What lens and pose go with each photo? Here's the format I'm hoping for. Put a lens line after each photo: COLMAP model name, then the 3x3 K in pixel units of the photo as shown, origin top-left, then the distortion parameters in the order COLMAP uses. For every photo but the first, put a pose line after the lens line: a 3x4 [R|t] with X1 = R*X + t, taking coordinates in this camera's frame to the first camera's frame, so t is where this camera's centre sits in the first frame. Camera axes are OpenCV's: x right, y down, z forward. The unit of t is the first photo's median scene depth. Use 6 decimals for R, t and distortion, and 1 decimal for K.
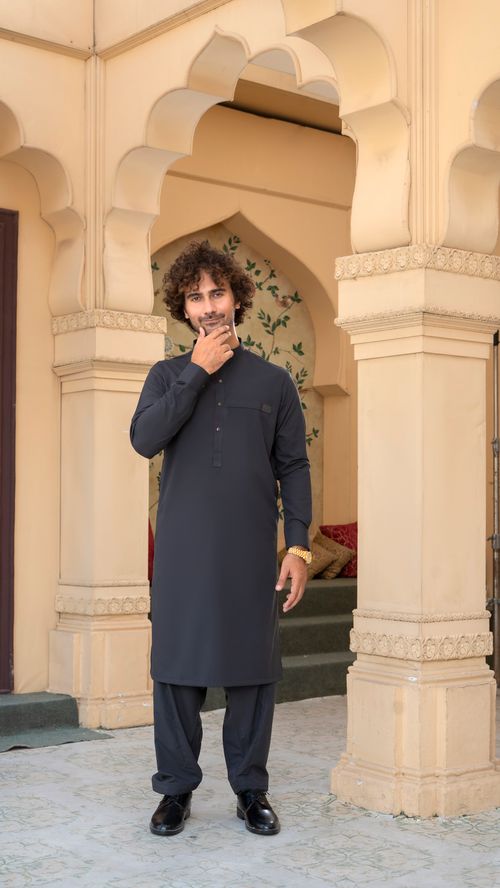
lens RADIAL K [[1252.2, 0, 250.0], [0, 1252.2, 444.0], [0, 0, 1]] dist [-0.018664, -0.007829]
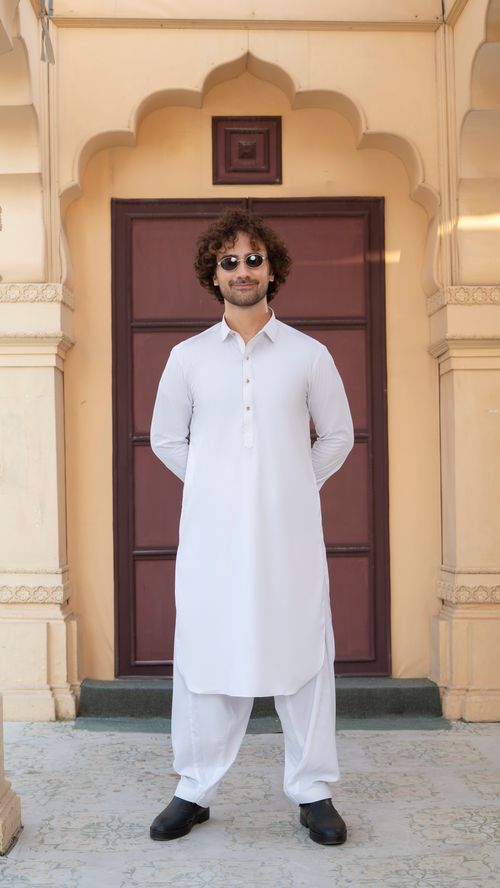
lens RADIAL K [[1279.6, 0, 255.1], [0, 1279.6, 440.9], [0, 0, 1]] dist [-0.029179, 0.004326]
pose [[0.787654, -0.037272, -0.614989, 0.371239], [0.050565, 0.998712, 0.004233, -0.000583], [0.614039, -0.034431, 0.788524, 0.129958]]
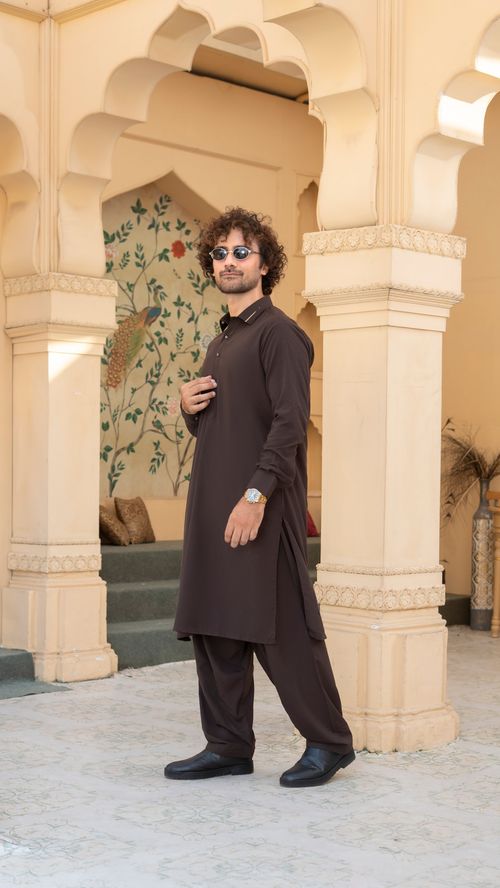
lens RADIAL K [[1339.9, 0, 249.5], [0, 1339.9, 463.2], [0, 0, 1]] dist [-0.022268, -0.014231]
pose [[0.995287, 0.005114, 0.096840, -0.068952], [-0.009722, 0.998839, 0.047174, -0.006188], [-0.096486, -0.047893, 0.994181, -0.104834]]
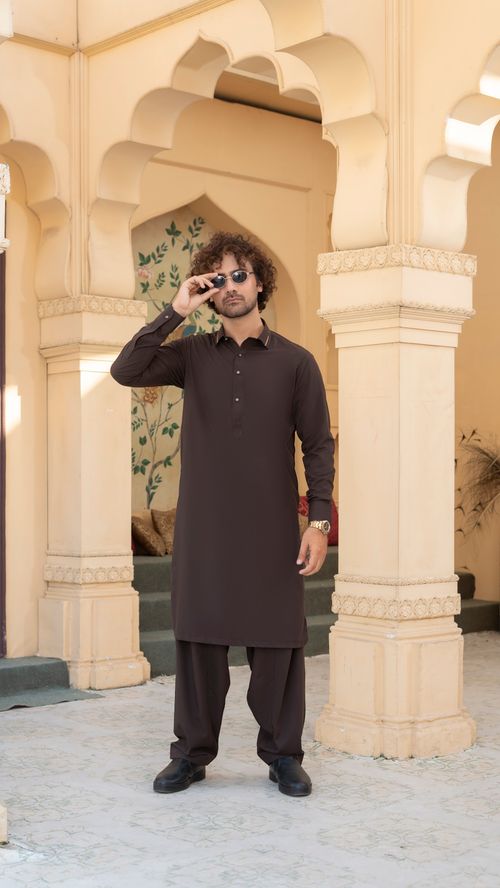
lens RADIAL K [[1294.9, 0, 249.0], [0, 1294.9, 448.1], [0, 0, 1]] dist [-0.026444, -0.003748]
pose [[0.998510, -0.004131, 0.054406, -0.043450], [0.002538, 0.999567, 0.029308, -0.010266], [-0.054503, -0.029126, 0.998089, -0.103916]]
